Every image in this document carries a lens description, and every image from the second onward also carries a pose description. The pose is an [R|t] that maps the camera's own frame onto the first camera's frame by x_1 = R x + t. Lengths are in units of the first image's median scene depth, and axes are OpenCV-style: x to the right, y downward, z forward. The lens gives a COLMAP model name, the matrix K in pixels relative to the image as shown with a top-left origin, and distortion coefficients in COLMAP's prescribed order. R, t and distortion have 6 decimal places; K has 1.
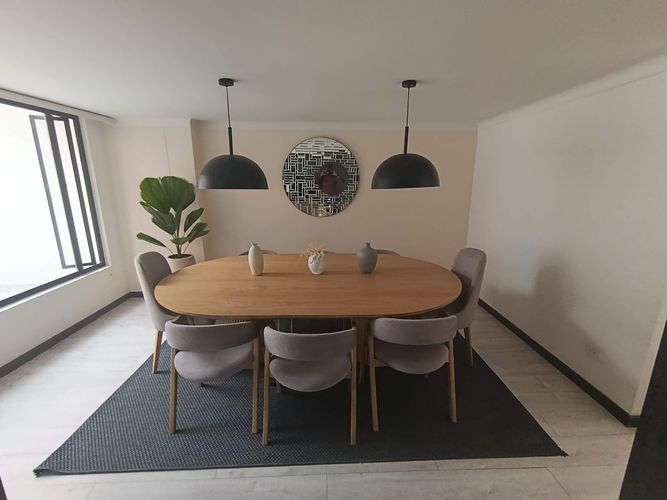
lens RADIAL K [[287.0, 0, 360.6], [0, 287.0, 249.1], [0, 0, 1]] dist [-0.000349, -0.000225]
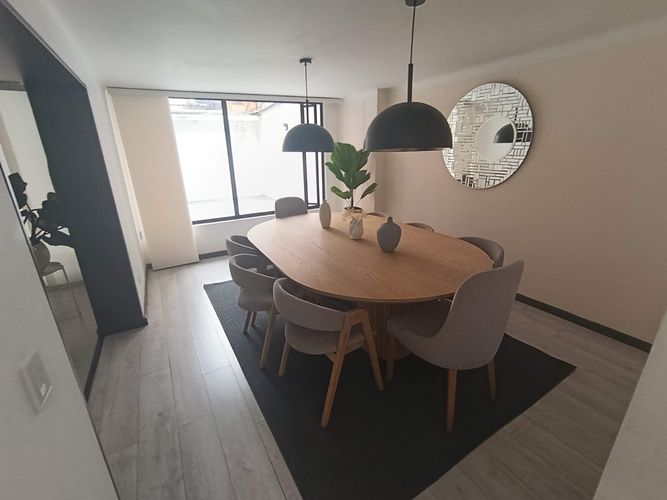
lens RADIAL K [[299.7, 0, 331.9], [0, 299.7, 250.5], [0, 0, 1]] dist [0.000782, -0.000783]
pose [[0.489063, 0.267421, -0.830243, 0.681407], [-0.174147, 0.962615, 0.207475, -0.076286], [0.854688, 0.043116, 0.517349, 0.374903]]
